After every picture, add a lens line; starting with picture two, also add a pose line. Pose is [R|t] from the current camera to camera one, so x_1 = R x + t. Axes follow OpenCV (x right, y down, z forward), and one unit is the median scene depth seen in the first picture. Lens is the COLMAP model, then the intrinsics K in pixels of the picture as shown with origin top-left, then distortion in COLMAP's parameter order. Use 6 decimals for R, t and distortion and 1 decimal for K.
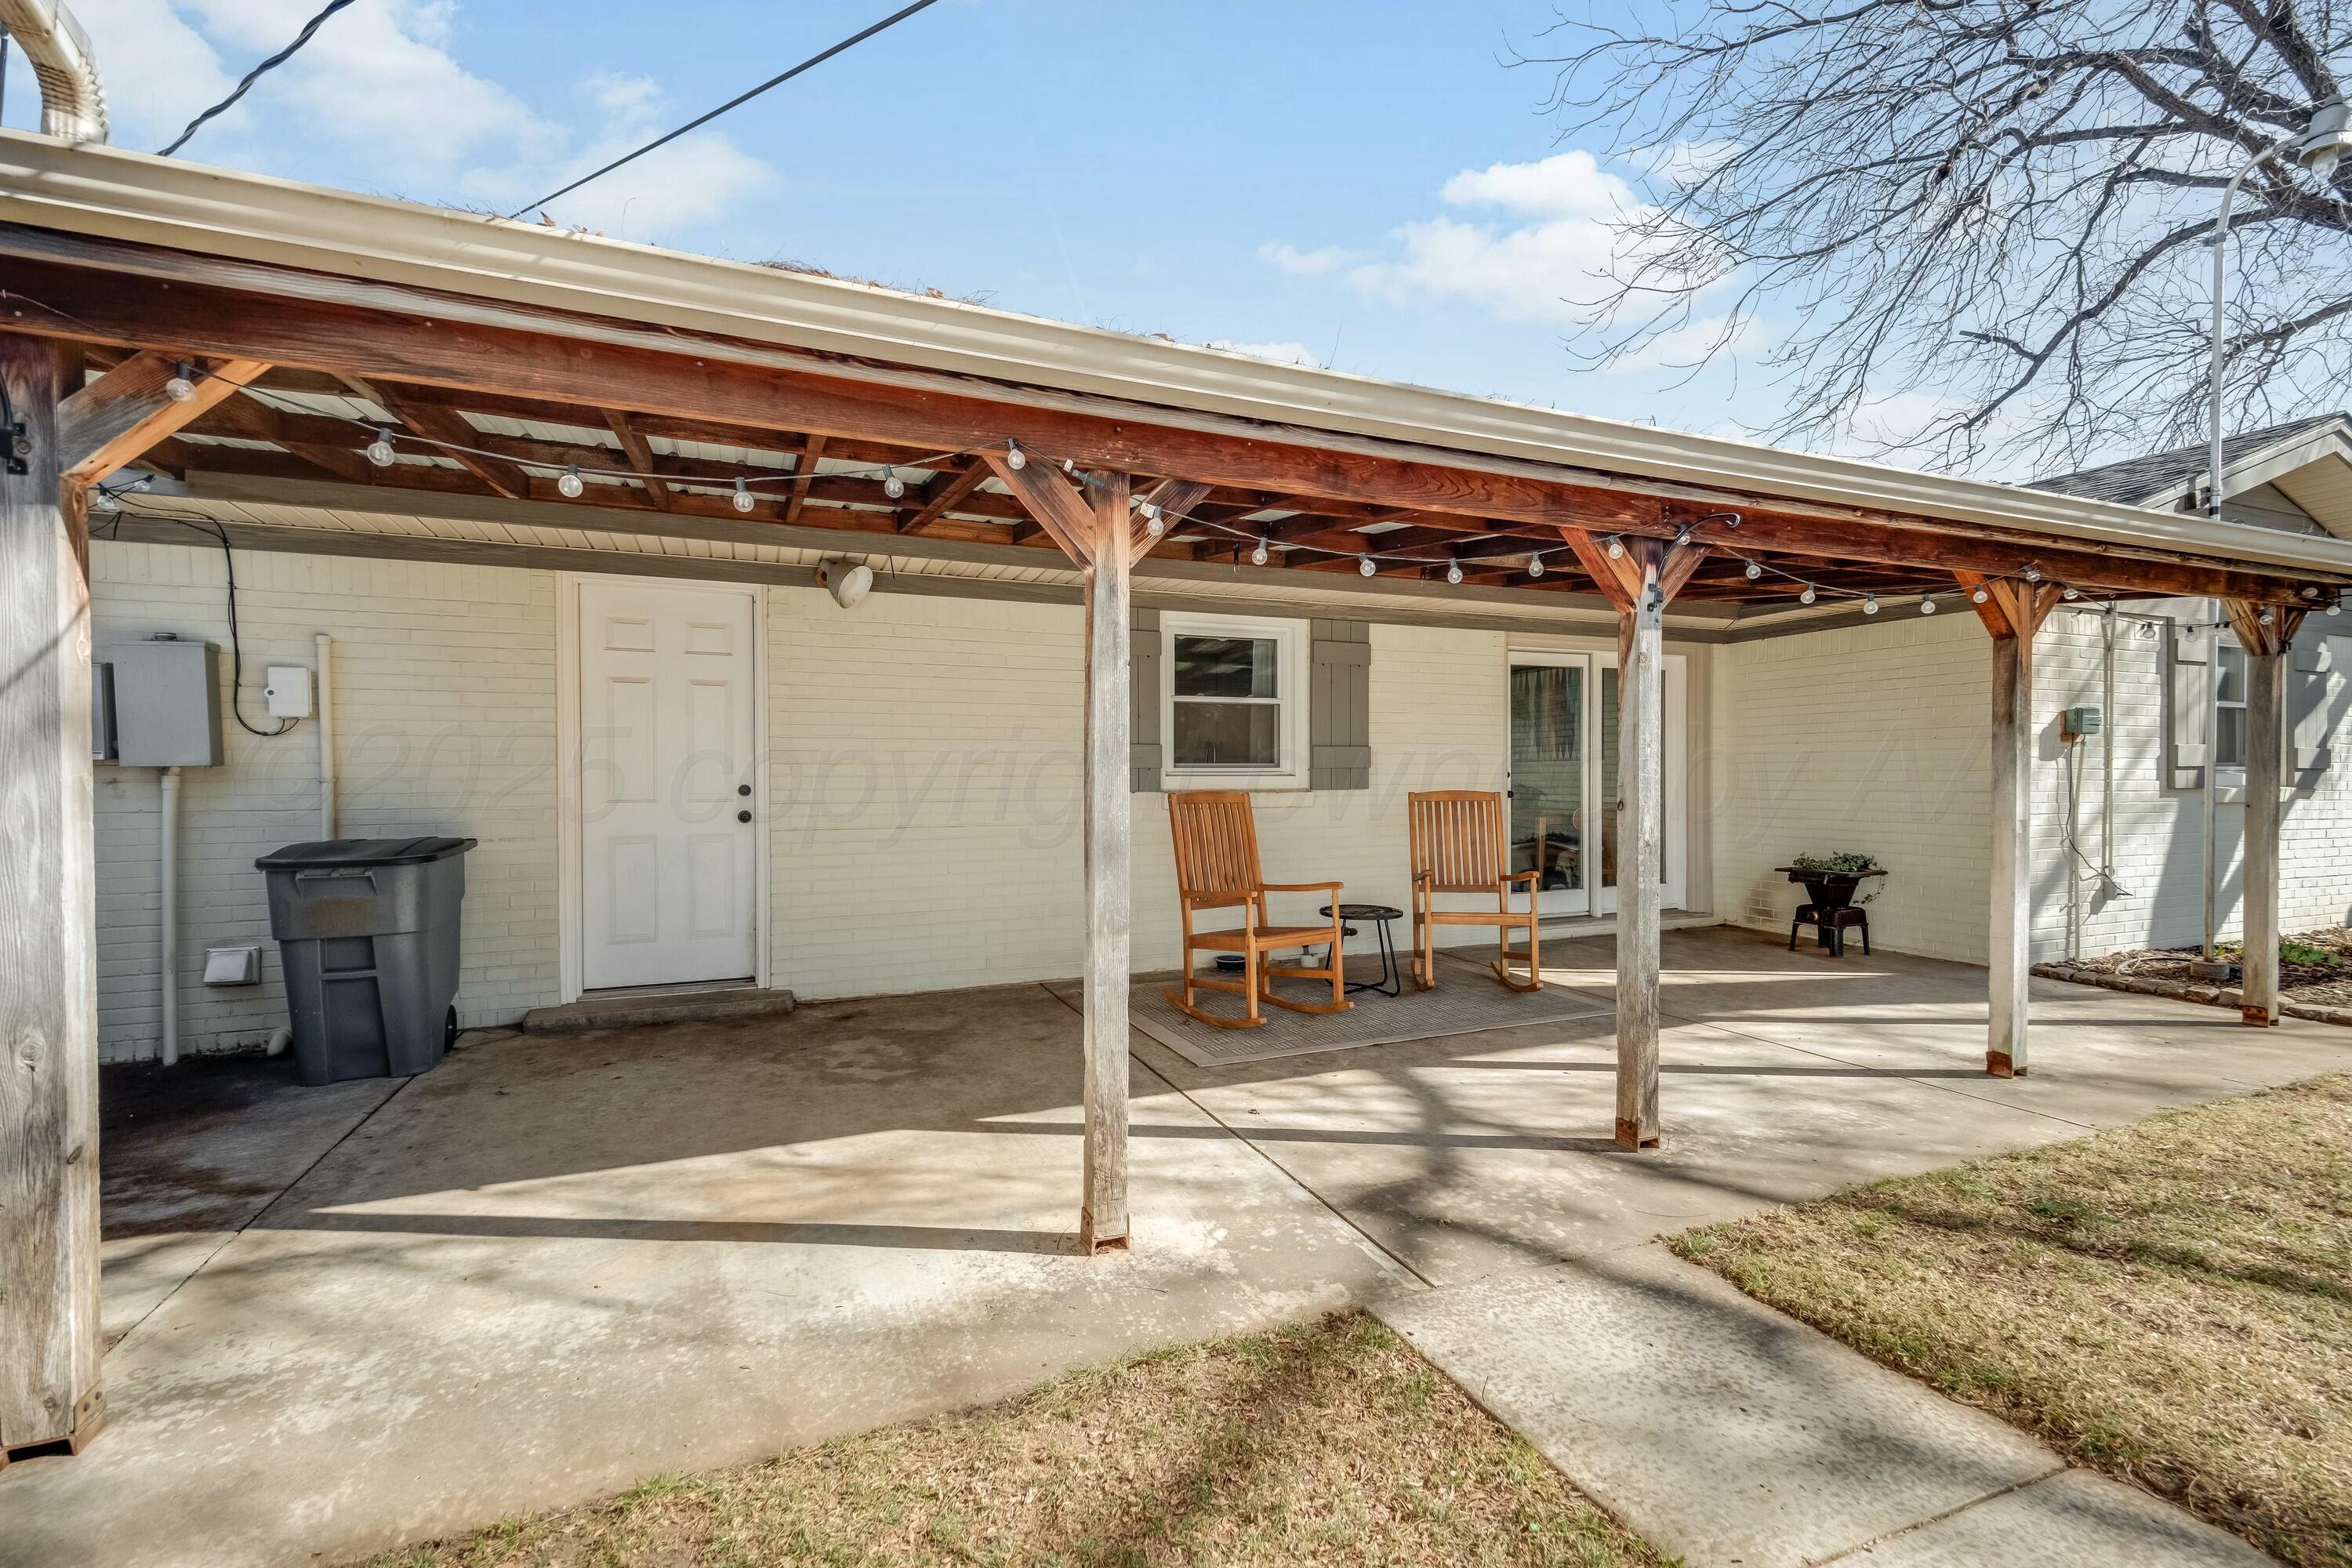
lens RADIAL K [[1011.6, 0, 1175.3], [0, 1011.6, 795.4], [0, 0, 1]] dist [-0.000248, 0.000332]
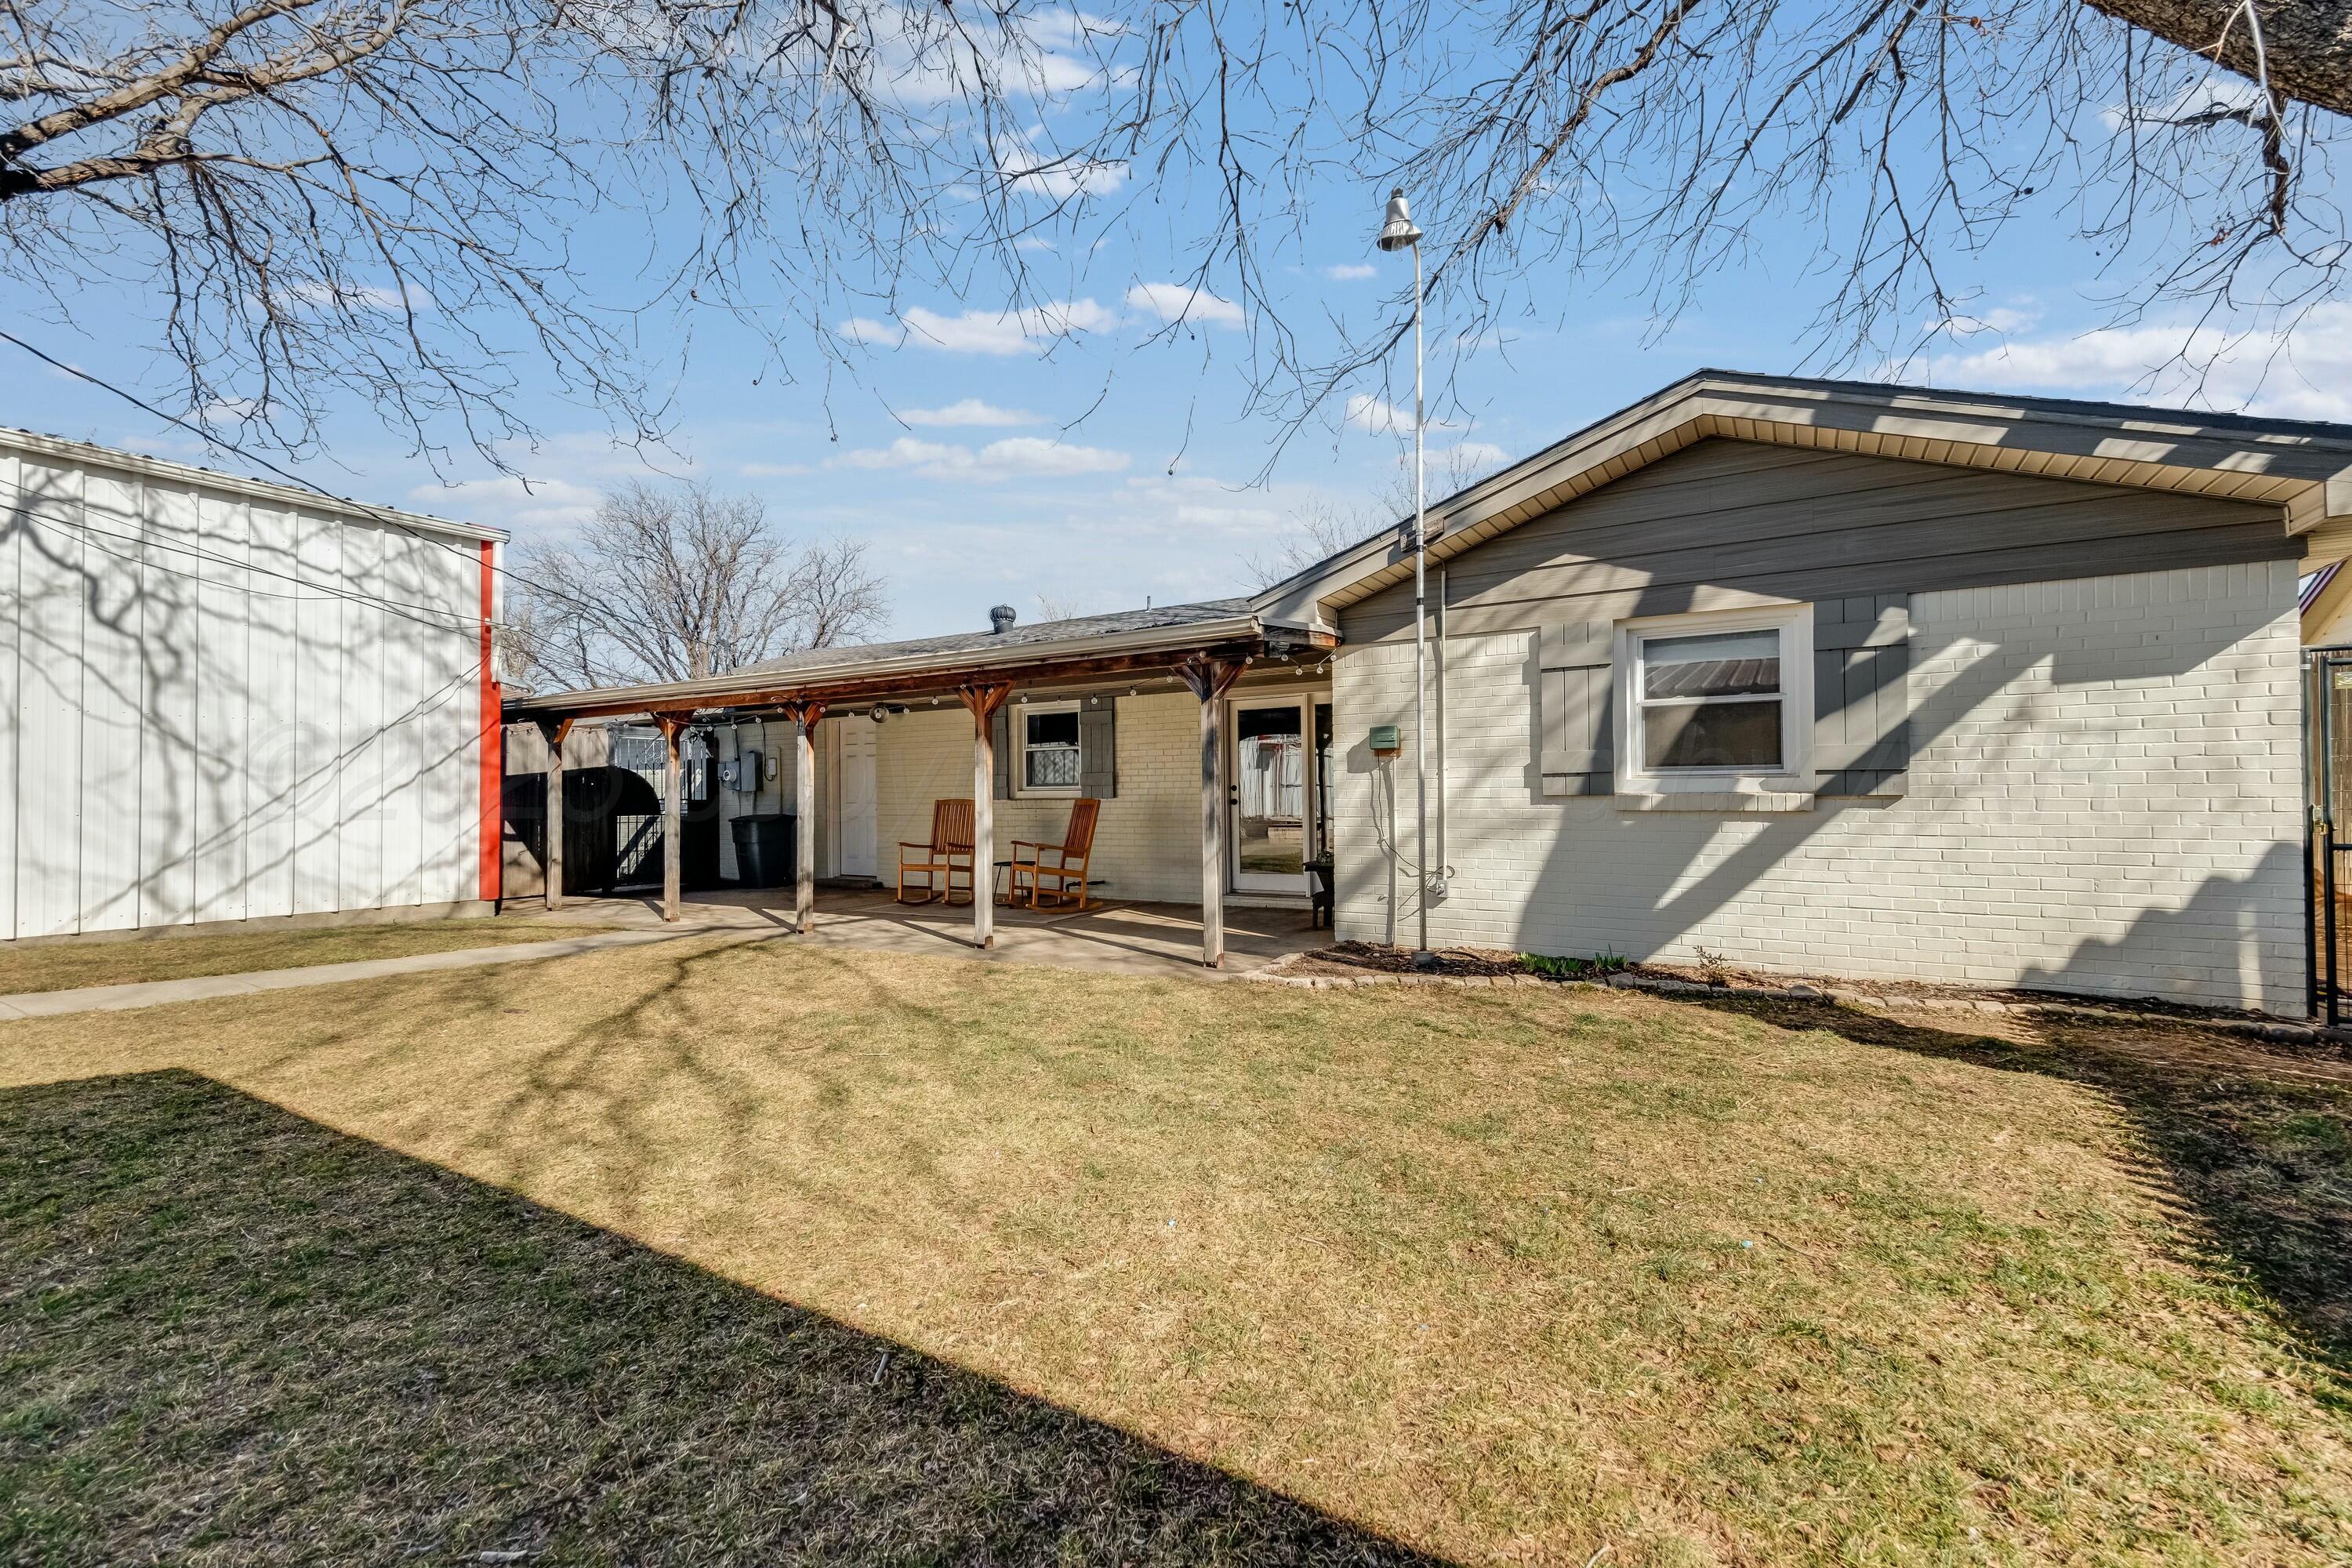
lens RADIAL K [[1011.6, 0, 1175.3], [0, 1011.6, 795.4], [0, 0, 1]] dist [-0.000248, 0.000332]
pose [[0.613179, -0.007649, -0.789907, 1.561086], [0.002530, 0.999967, -0.007719, -0.001261], [0.789940, 0.002735, 0.613178, 0.089518]]
